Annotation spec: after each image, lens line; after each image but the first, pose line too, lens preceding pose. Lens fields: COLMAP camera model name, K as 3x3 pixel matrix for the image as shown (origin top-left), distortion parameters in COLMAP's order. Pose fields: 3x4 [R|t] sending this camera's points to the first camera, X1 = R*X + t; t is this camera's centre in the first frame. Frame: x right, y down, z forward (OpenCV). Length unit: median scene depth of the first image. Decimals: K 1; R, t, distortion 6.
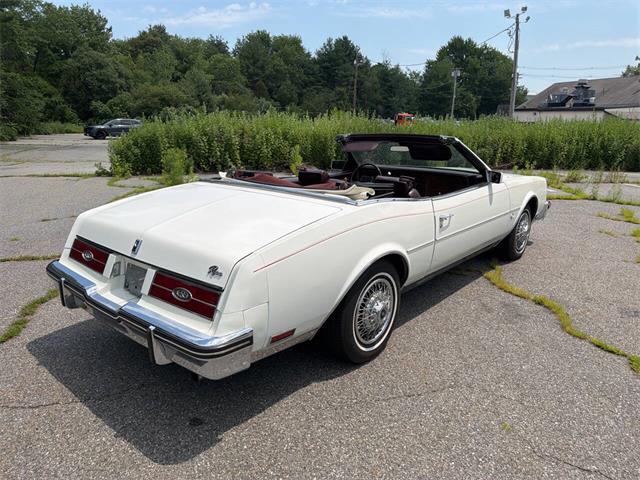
lens RADIAL K [[456.1, 0, 321.1], [0, 456.1, 240.2], [0, 0, 1]] dist [0.027837, -0.031702]
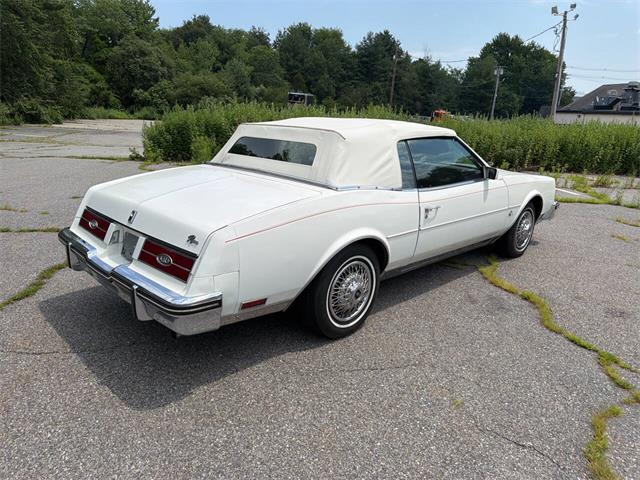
lens RADIAL K [[456.1, 0, 319.0], [0, 456.1, 242.5], [0, 0, 1]] dist [0.027837, -0.031702]
pose [[0.995875, 0.056065, -0.071344, 0.008452], [-0.054891, 0.998325, 0.018304, 0.001999], [0.072250, -0.014312, 0.997284, -0.004800]]
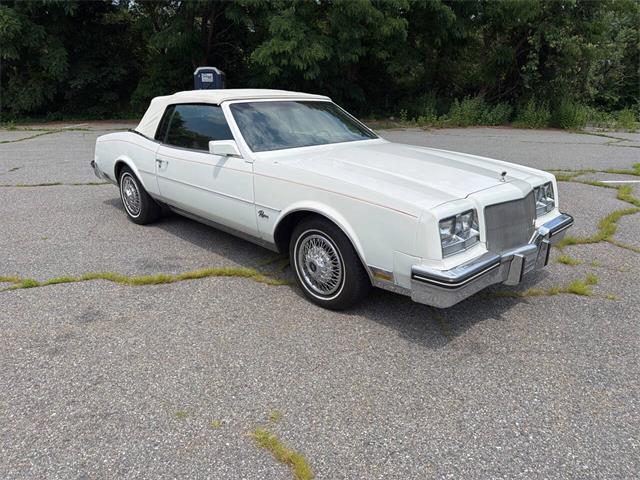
lens RADIAL K [[456.1, 0, 324.1], [0, 456.1, 246.5], [0, 0, 1]] dist [0.027837, -0.031702]
pose [[-0.082592, 0.316881, -0.944863, 0.132809], [-0.255853, 0.909582, 0.327413, -0.032023], [0.963181, 0.268788, 0.005951, 0.131136]]
